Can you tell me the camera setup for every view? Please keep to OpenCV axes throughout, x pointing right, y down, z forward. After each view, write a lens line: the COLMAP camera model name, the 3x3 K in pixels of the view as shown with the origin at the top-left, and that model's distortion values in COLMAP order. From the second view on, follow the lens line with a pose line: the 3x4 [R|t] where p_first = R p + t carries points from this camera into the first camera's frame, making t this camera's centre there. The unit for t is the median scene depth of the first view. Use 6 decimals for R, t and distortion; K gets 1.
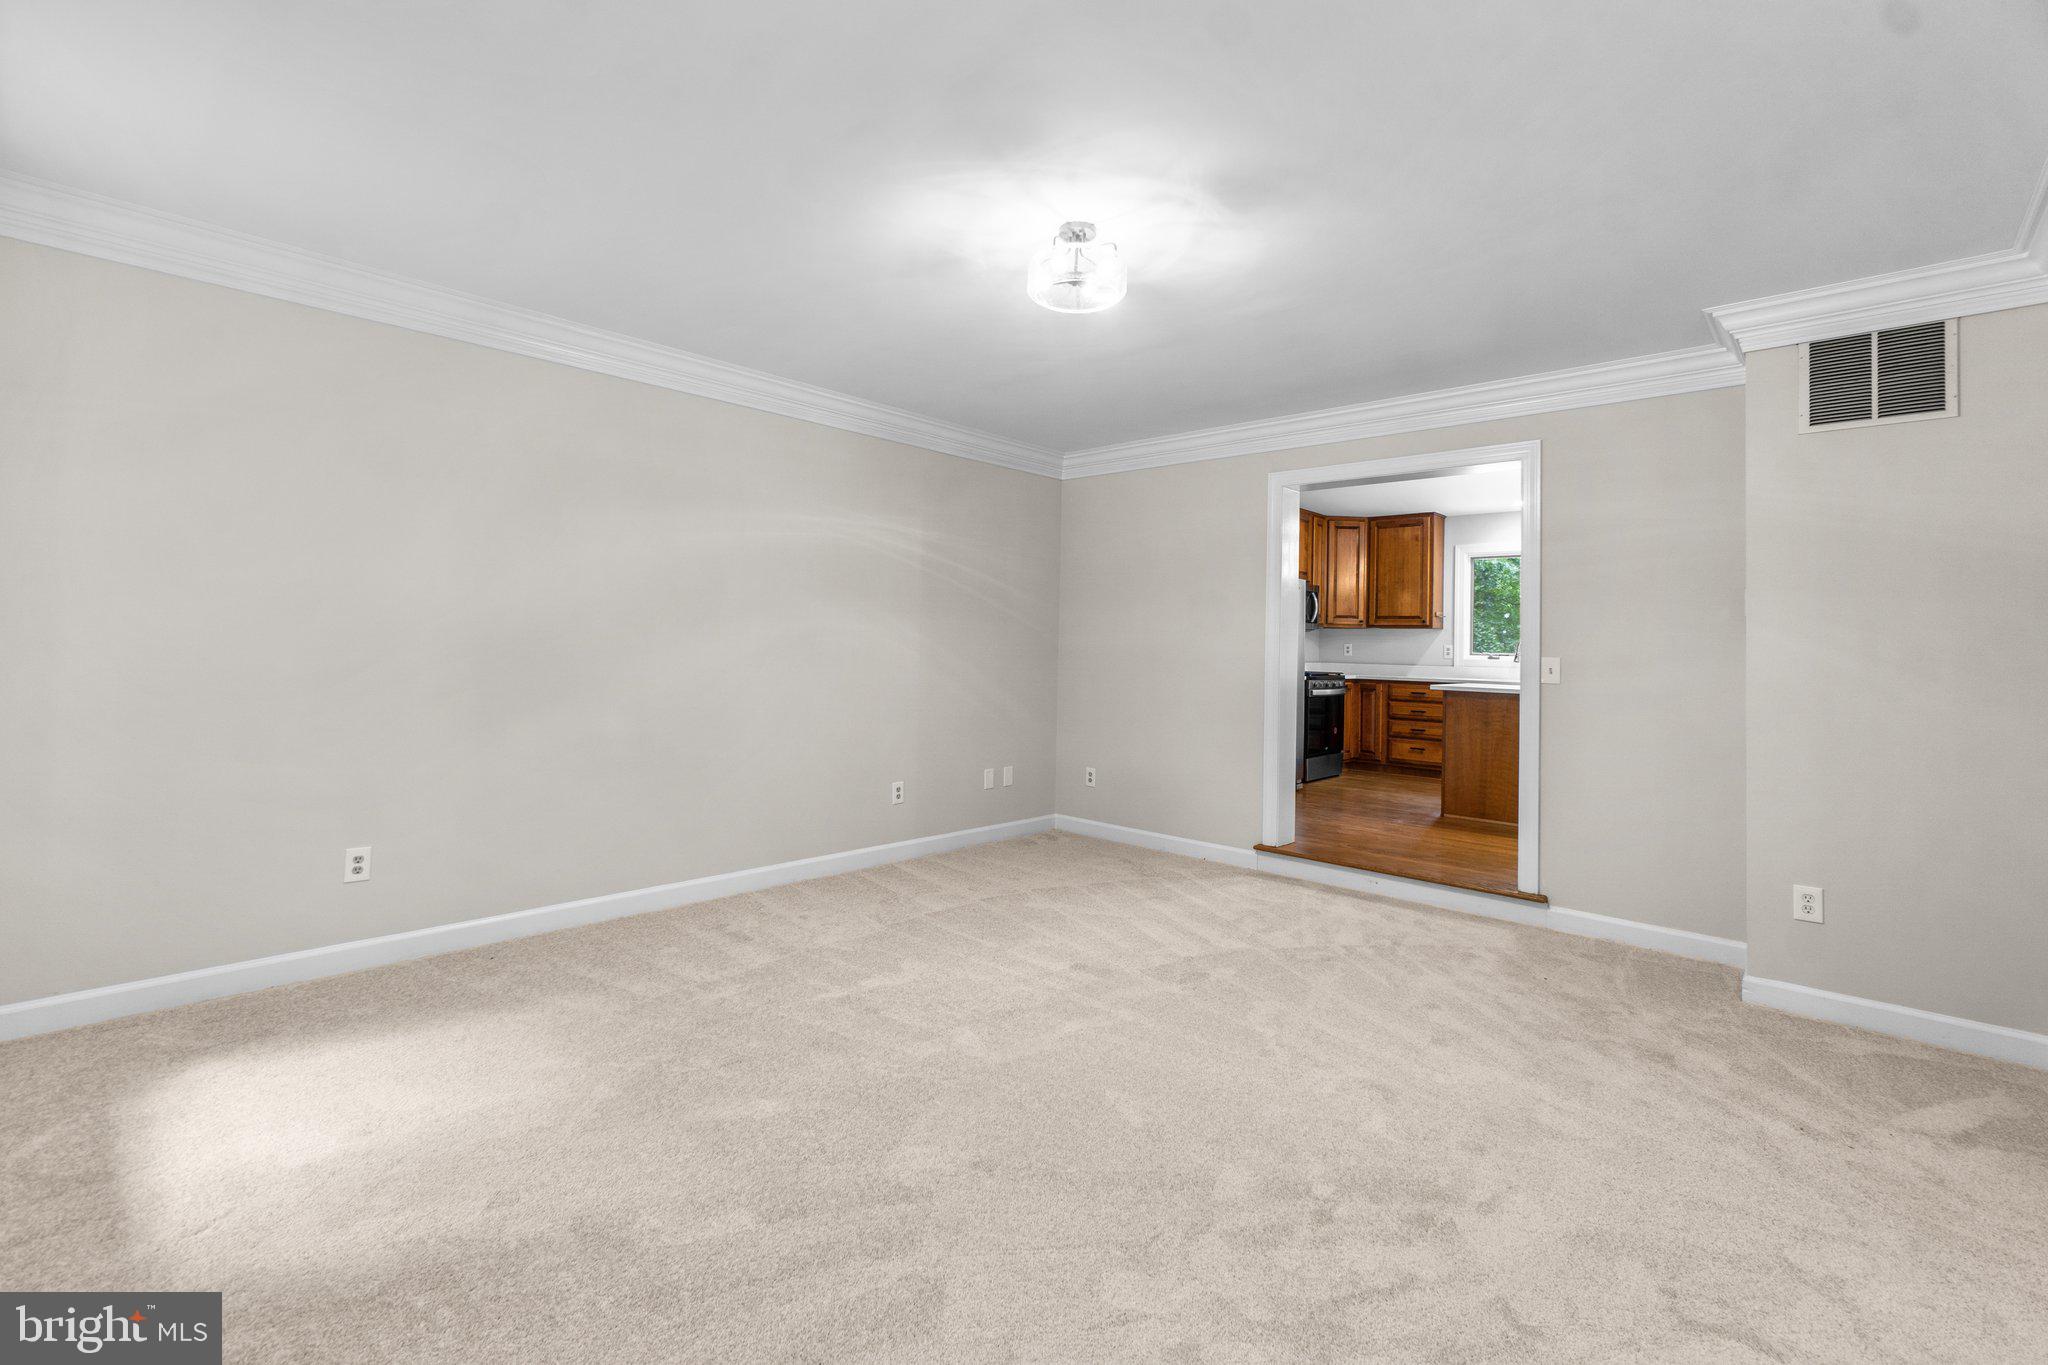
lens RADIAL K [[892.9, 0, 1020.5], [0, 892.9, 628.7], [0, 0, 1]] dist [0.000384, 0.000145]
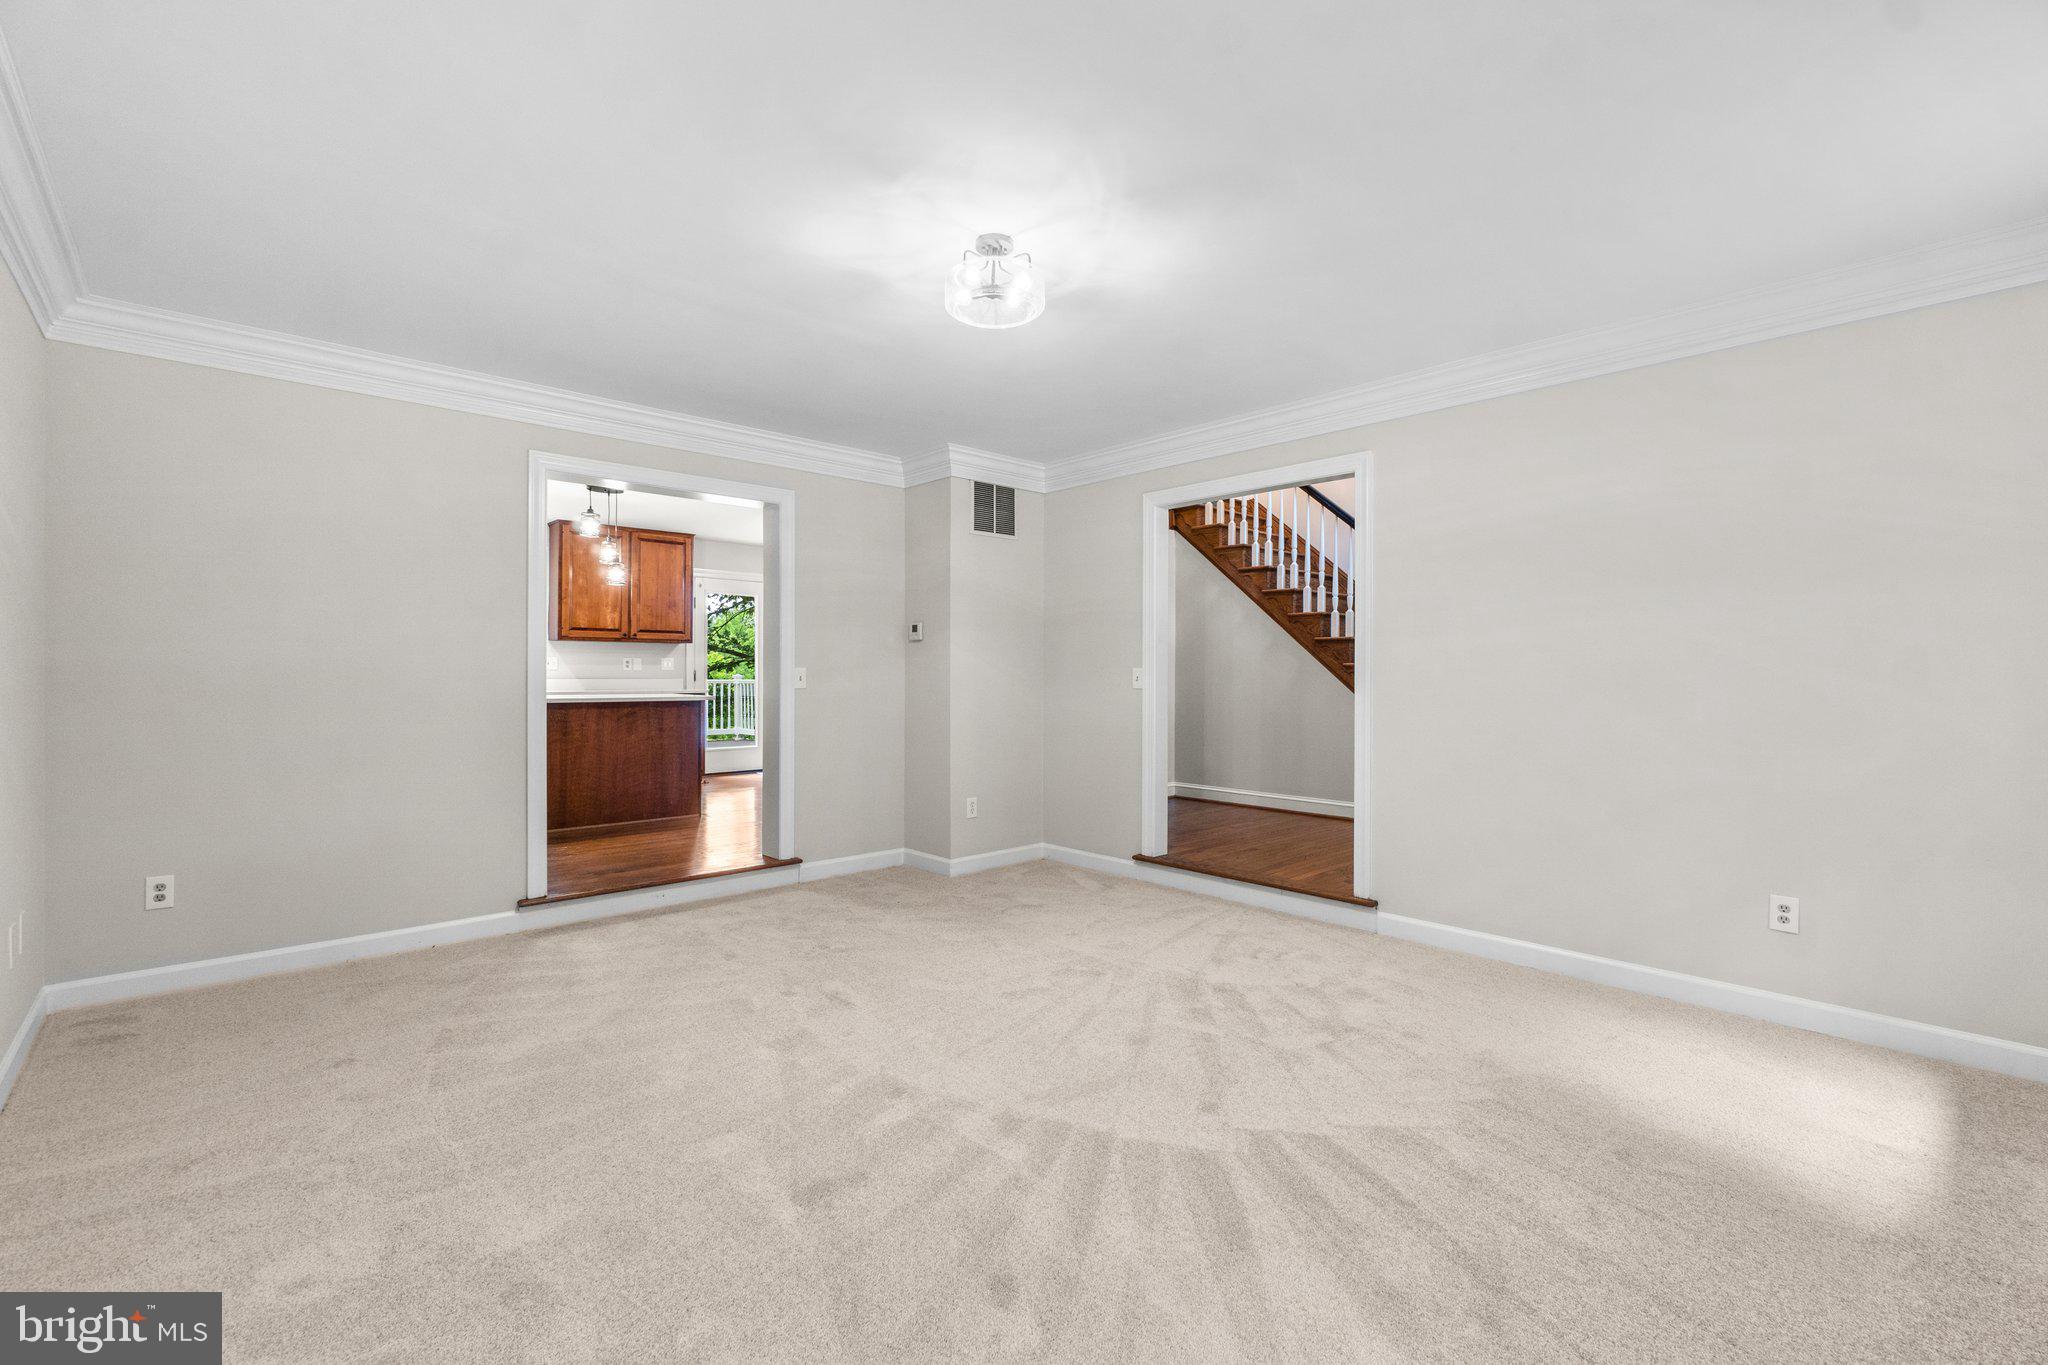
lens RADIAL K [[877.9, 0, 1019.6], [0, 877.9, 678.0], [0, 0, 1]] dist [-0.000578, -0.000154]
pose [[0.088106, -0.030949, 0.995630, -0.771711], [-0.021717, 0.999220, 0.032982, -0.001166], [-0.995874, -0.024528, 0.087366, 0.745019]]
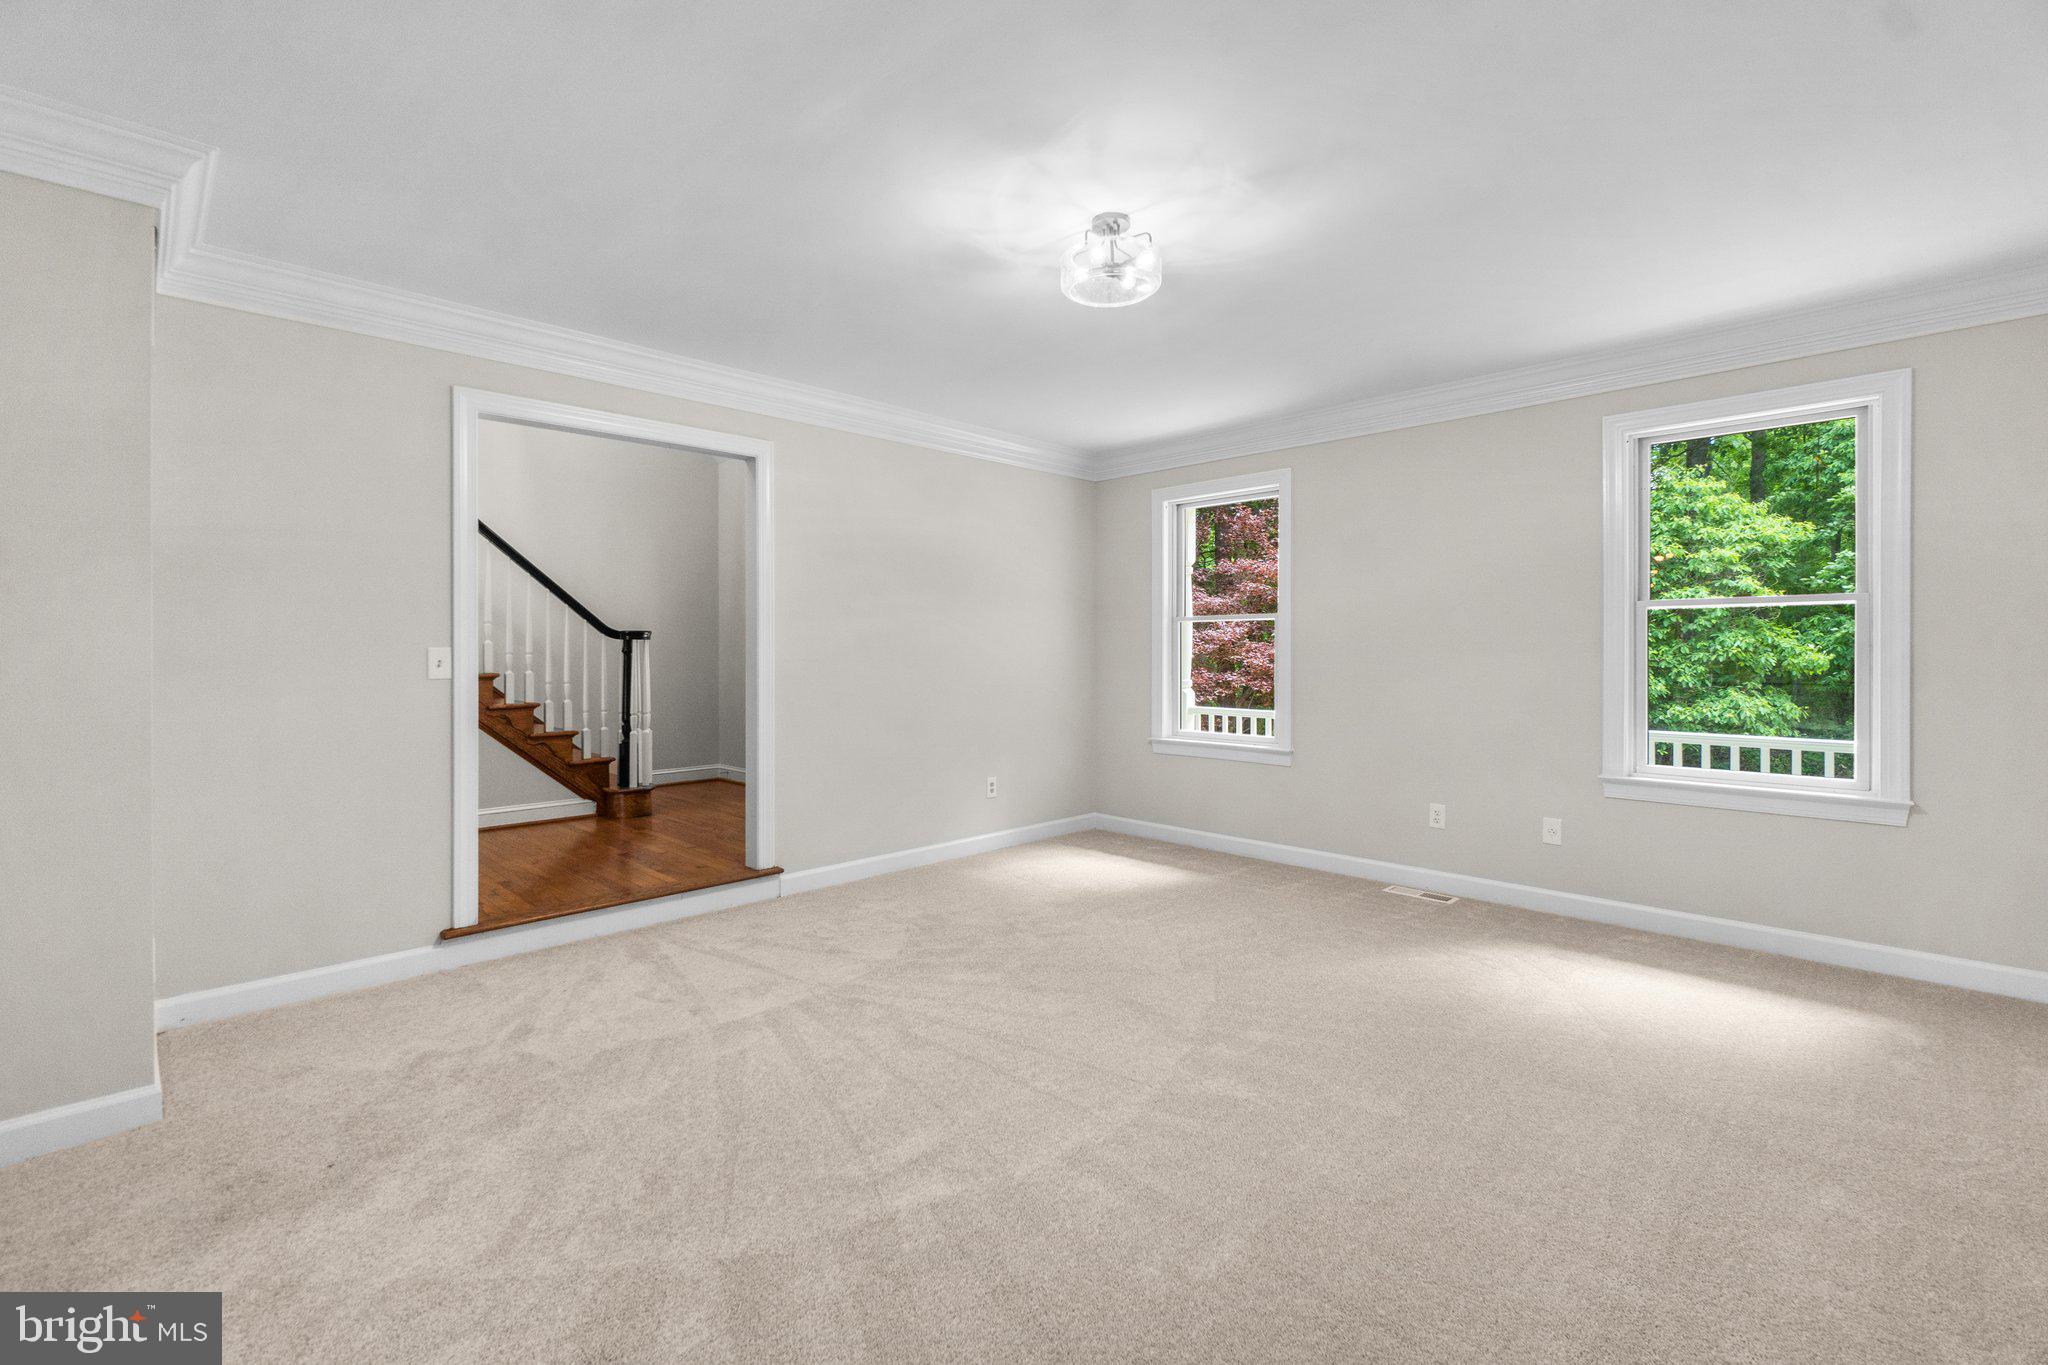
lens RADIAL K [[906.0, 0, 1031.4], [0, 906.0, 654.8], [0, 0, 1]] dist [-0.000211, -0.000037]
pose [[-0.998943, -0.032395, 0.032597, 0.101260], [-0.033025, 0.999274, -0.018996, 0.042511], [-0.031958, -0.020052, -0.999288, 1.699919]]
